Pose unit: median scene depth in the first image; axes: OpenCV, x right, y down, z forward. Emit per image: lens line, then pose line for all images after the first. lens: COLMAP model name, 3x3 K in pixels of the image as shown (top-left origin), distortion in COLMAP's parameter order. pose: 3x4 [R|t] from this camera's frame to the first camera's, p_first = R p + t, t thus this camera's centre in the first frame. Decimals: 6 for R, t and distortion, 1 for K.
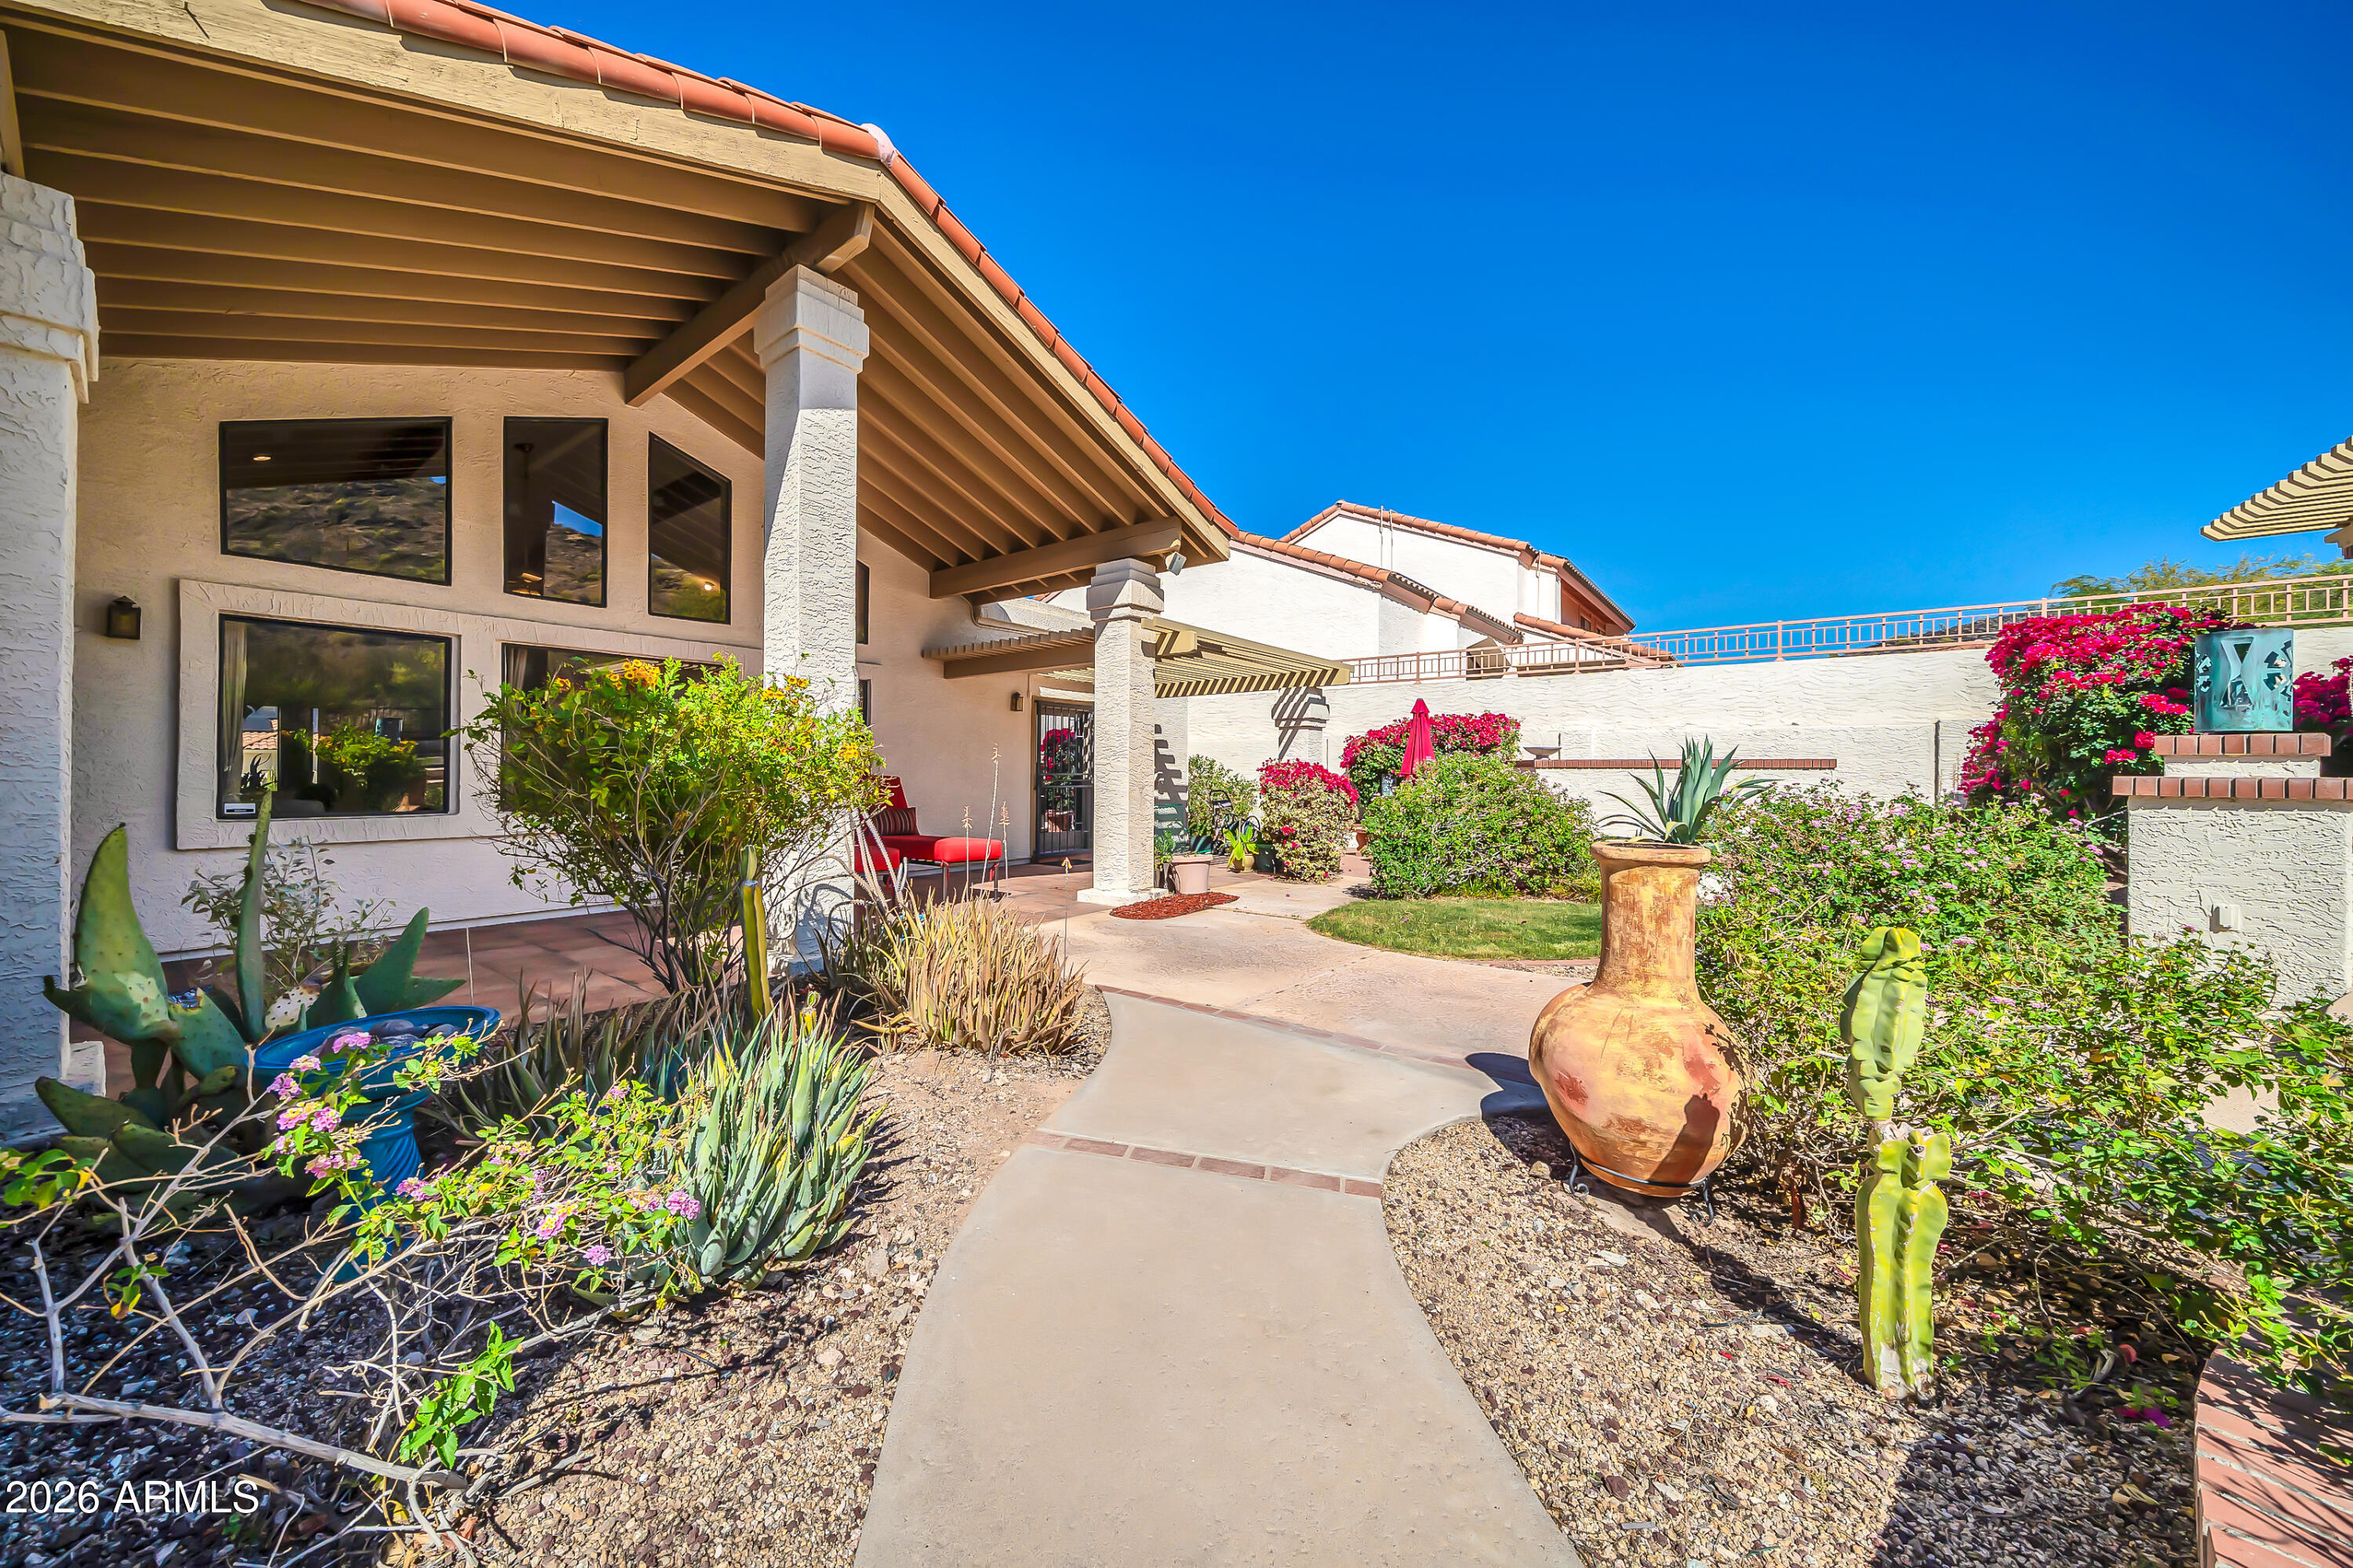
lens RADIAL K [[838.1, 0, 1124.8], [0, 838.1, 762.5], [0, 0, 1]] dist [-0.012633, -0.000209]
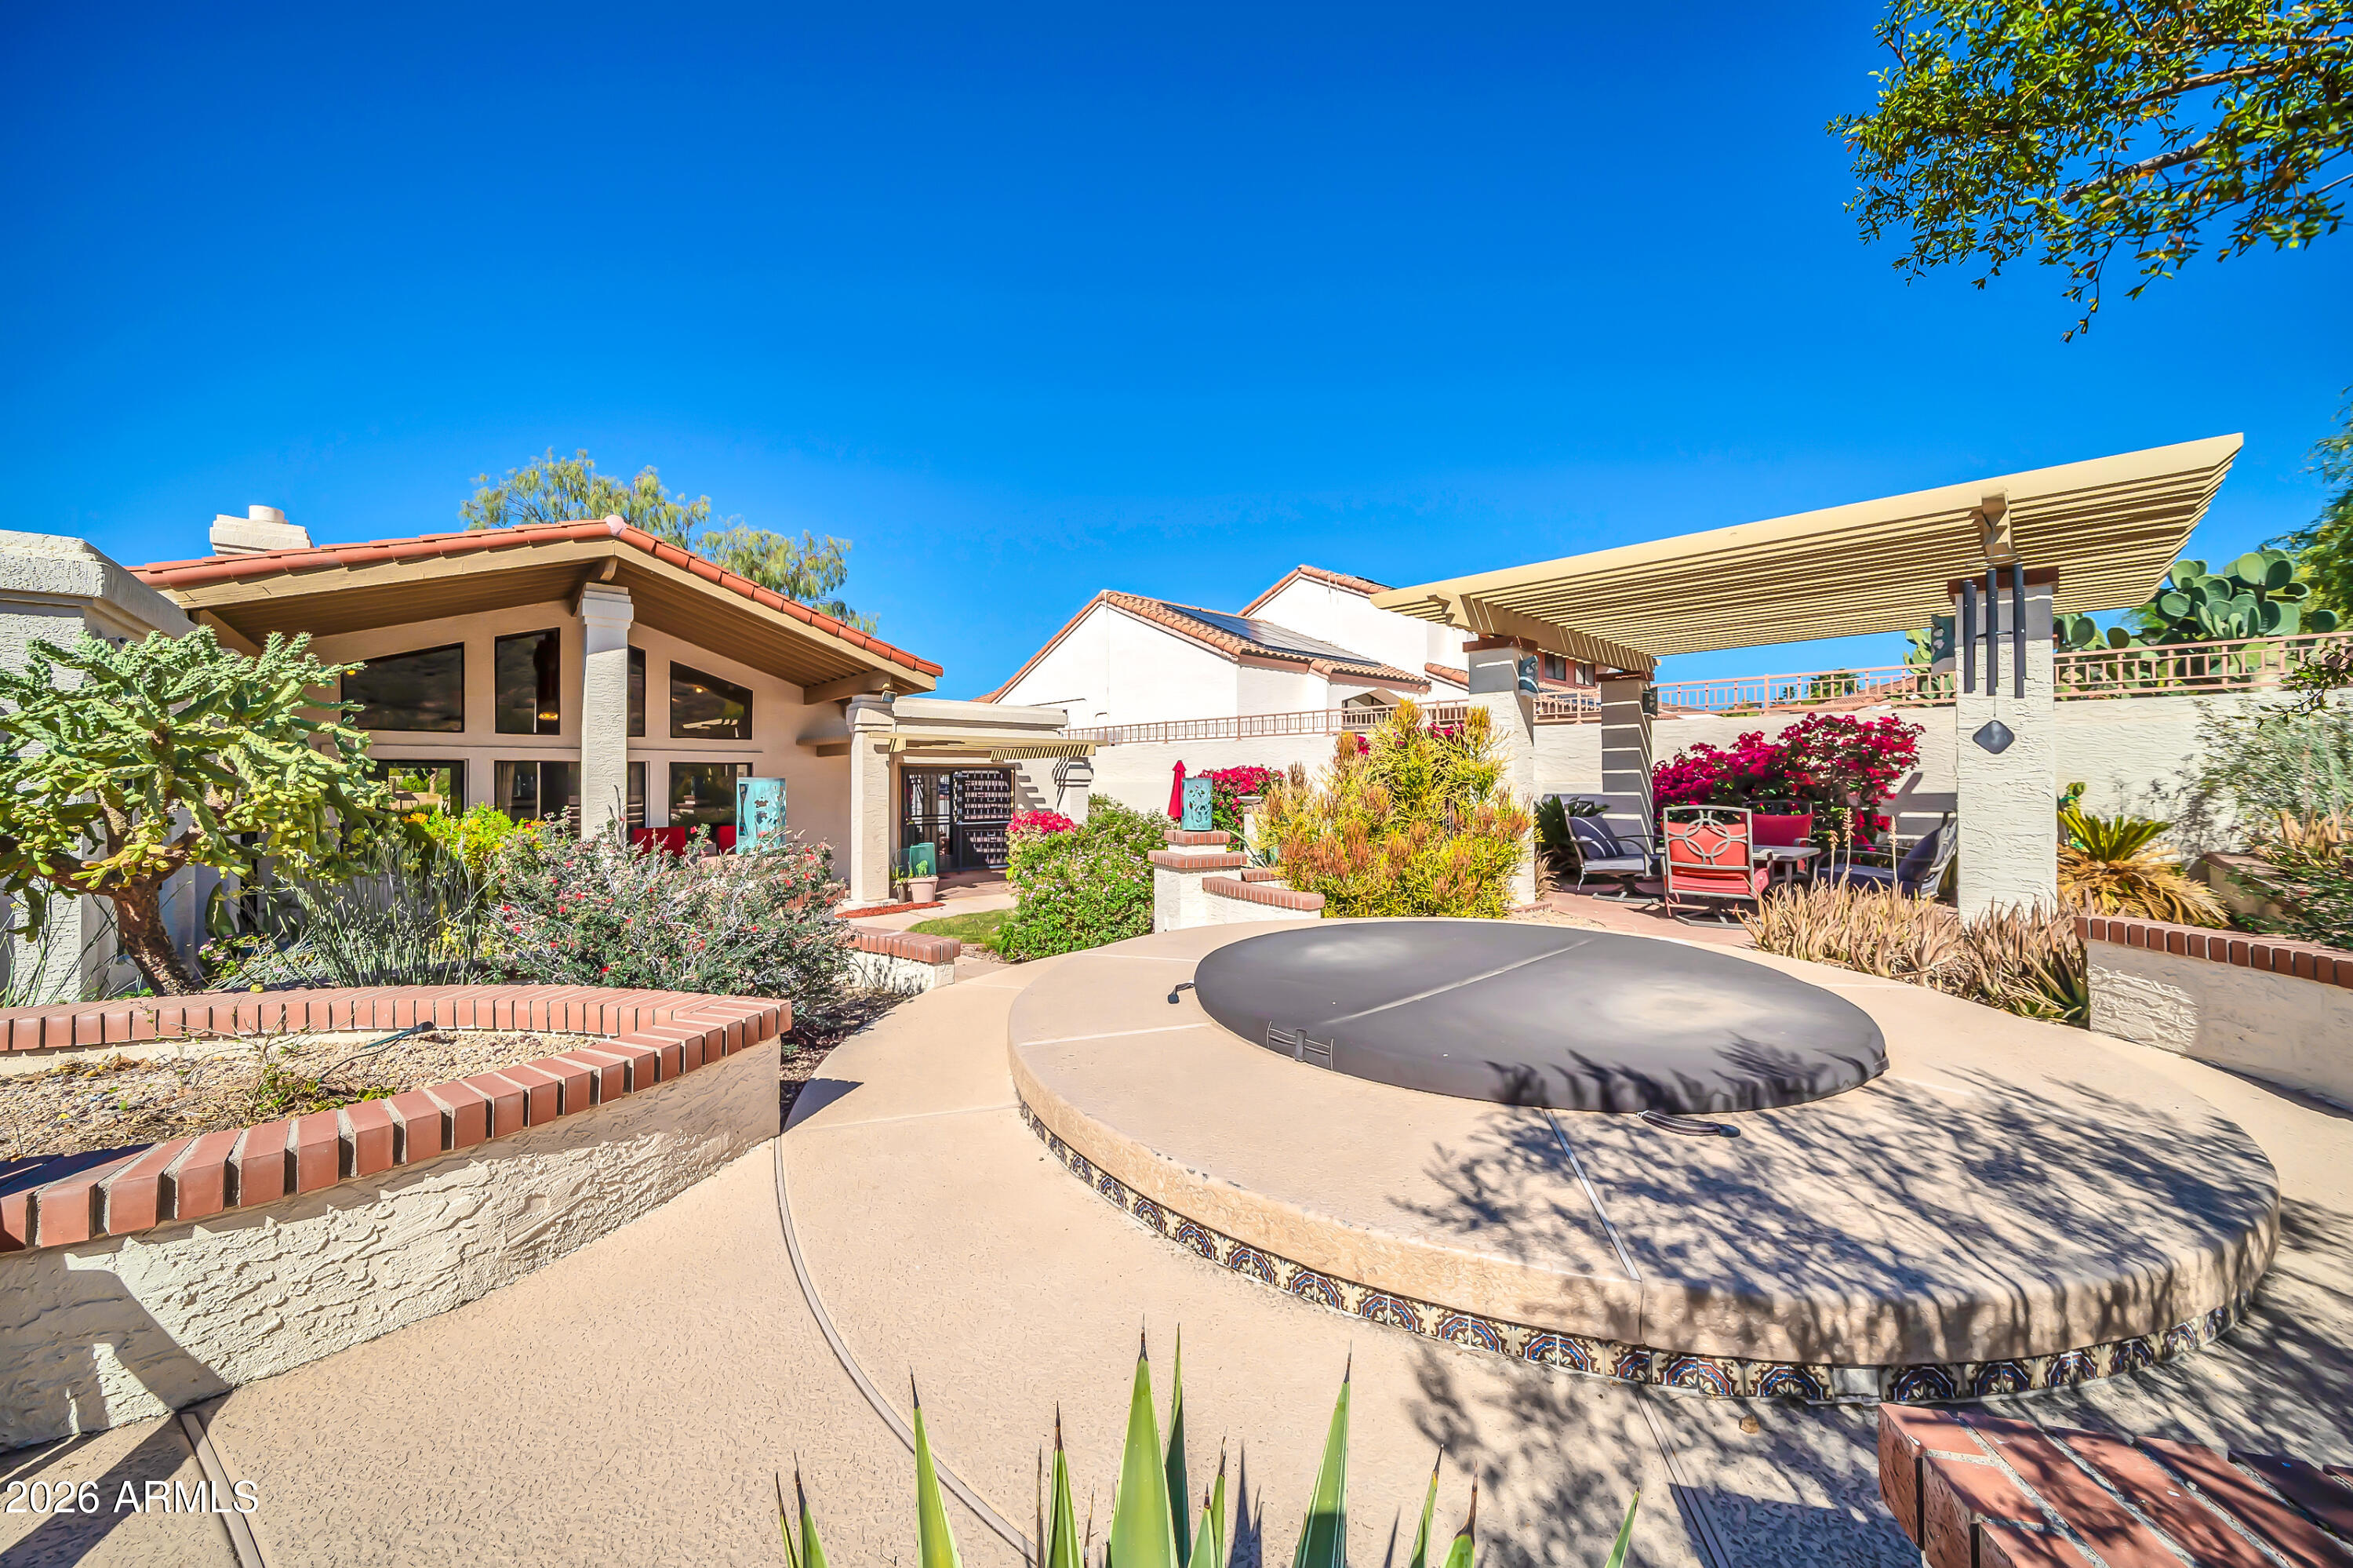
lens RADIAL K [[816.6, 0, 1196.5], [0, 816.6, 764.9], [0, 0, 1]] dist [-0.002599, -0.000024]
pose [[0.986955, -0.005601, -0.160897, 0.889226], [0.005195, 0.999982, -0.002943, -0.098307], [0.160910, 0.002069, 0.986967, -0.451029]]
